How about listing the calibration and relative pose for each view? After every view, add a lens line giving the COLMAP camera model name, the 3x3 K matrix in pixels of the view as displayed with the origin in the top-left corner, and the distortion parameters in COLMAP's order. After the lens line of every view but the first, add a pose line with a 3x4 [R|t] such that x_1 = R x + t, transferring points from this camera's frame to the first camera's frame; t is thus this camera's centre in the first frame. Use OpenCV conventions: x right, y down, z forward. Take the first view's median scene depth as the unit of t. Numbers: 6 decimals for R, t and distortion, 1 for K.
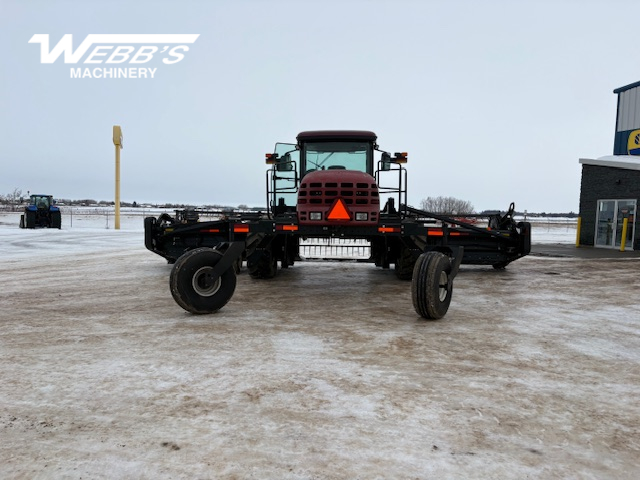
lens RADIAL K [[477.6, 0, 303.1], [0, 477.6, 240.6], [0, 0, 1]] dist [0.041528, 0.000656]
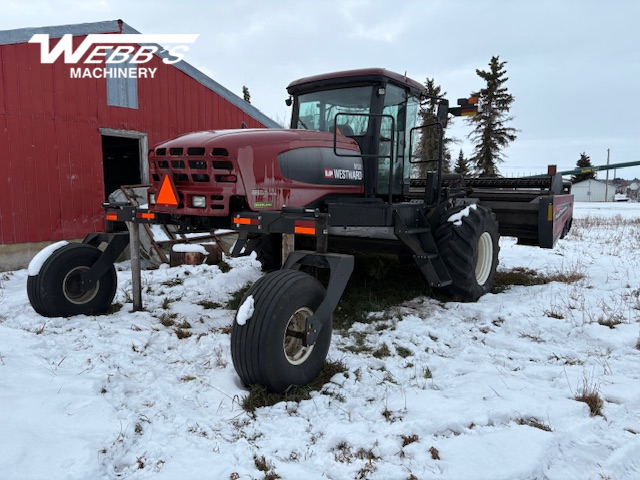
lens RADIAL K [[477.6, 0, 303.1], [0, 477.6, 240.6], [0, 0, 1]] dist [0.041528, 0.000656]
pose [[0.838336, 0.069463, -0.540710, 0.446973], [-0.042407, 0.997153, 0.062352, -0.033993], [0.543502, -0.029342, 0.838895, 0.420037]]
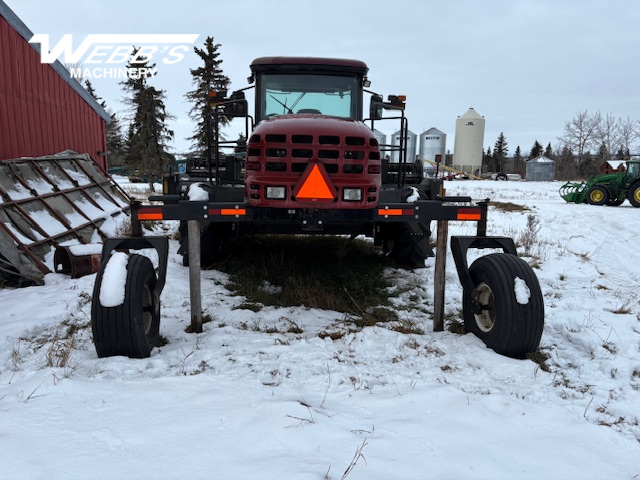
lens RADIAL K [[480.4, 0, 320.0], [0, 480.4, 240.0], [0, 0, 1]] dist [0.035718, -0.001780]
pose [[0.995076, -0.000724, 0.099107, 0.017346], [-0.008604, 0.995568, 0.093655, -0.038153], [-0.098736, -0.094047, 0.990660, 0.313772]]
